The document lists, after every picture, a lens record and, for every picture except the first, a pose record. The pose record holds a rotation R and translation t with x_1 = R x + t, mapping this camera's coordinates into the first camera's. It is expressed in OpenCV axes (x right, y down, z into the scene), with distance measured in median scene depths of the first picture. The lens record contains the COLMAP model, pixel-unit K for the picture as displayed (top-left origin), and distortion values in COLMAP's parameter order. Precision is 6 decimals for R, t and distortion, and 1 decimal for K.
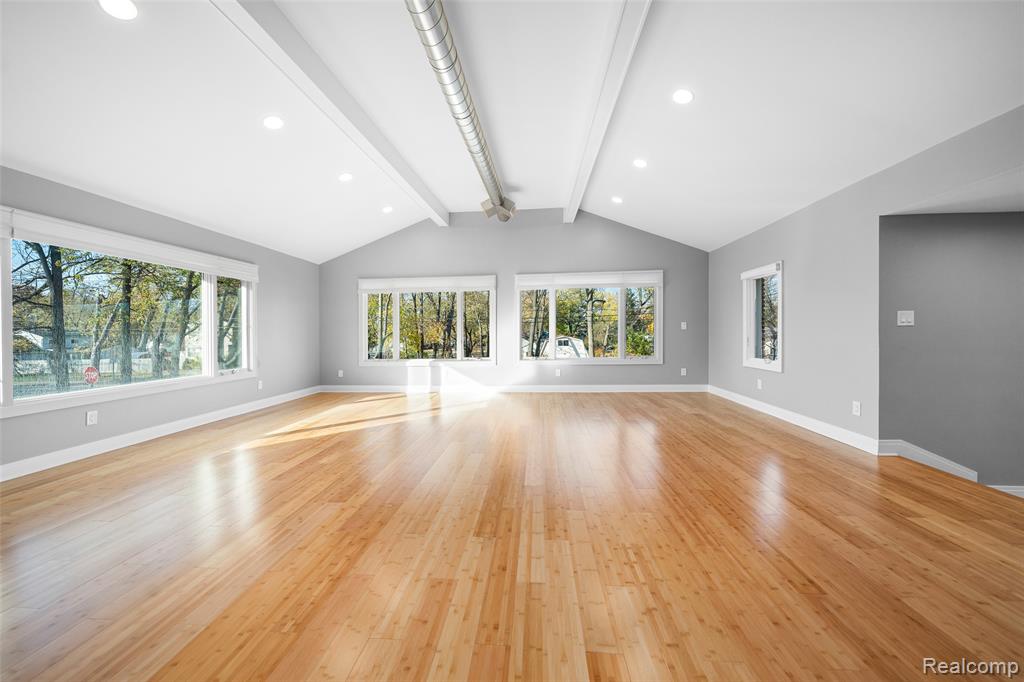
lens RADIAL K [[362.7, 0, 507.7], [0, 362.7, 333.6], [0, 0, 1]] dist [-0.001659, 0.000063]
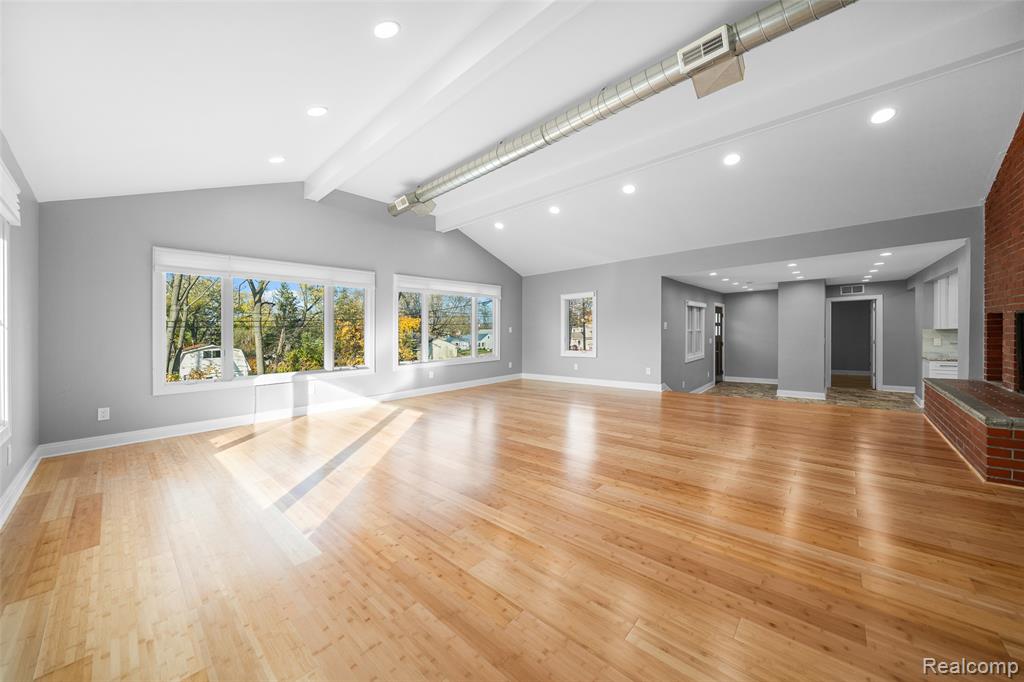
lens RADIAL K [[362.7, 0, 505.2], [0, 362.7, 336.7], [0, 0, 1]] dist [-0.001659, 0.000063]
pose [[0.613740, -0.007317, 0.789474, -0.569399], [0.016674, 0.999854, -0.003696, 0.007644], [-0.789332, 0.015432, 0.613773, 0.211833]]
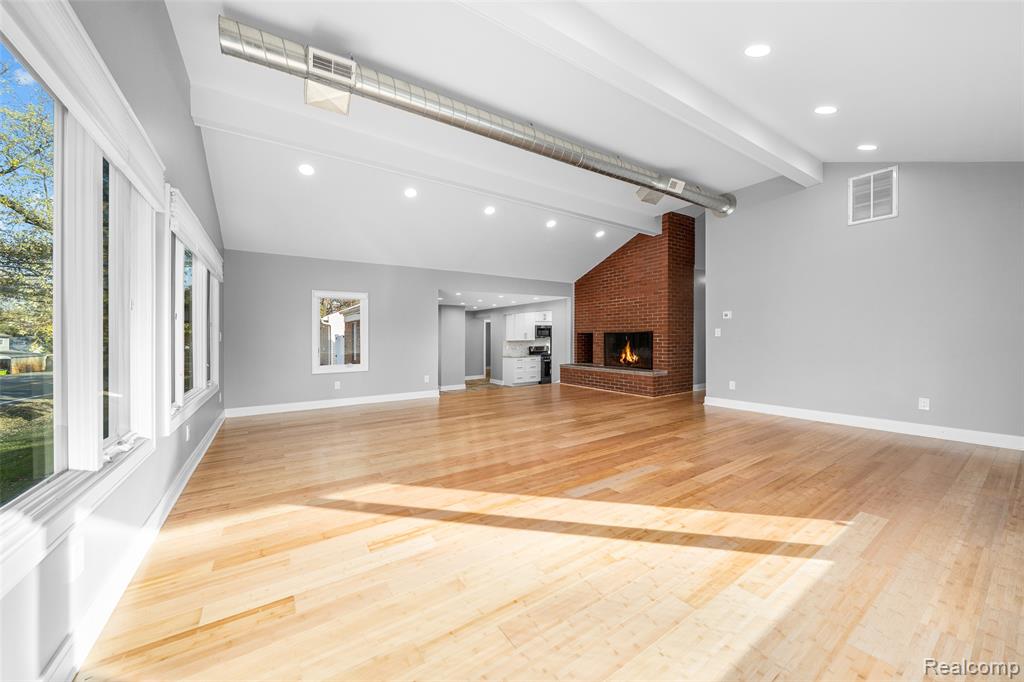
lens RADIAL K [[362.7, 0, 515.0], [0, 362.7, 342.1], [0, 0, 1]] dist [-0.001659, 0.000063]
pose [[-0.624192, 0.010625, 0.781199, -0.498080], [0.023813, 0.999702, 0.005430, 0.001243], [-0.780908, 0.021992, -0.624259, 0.999806]]
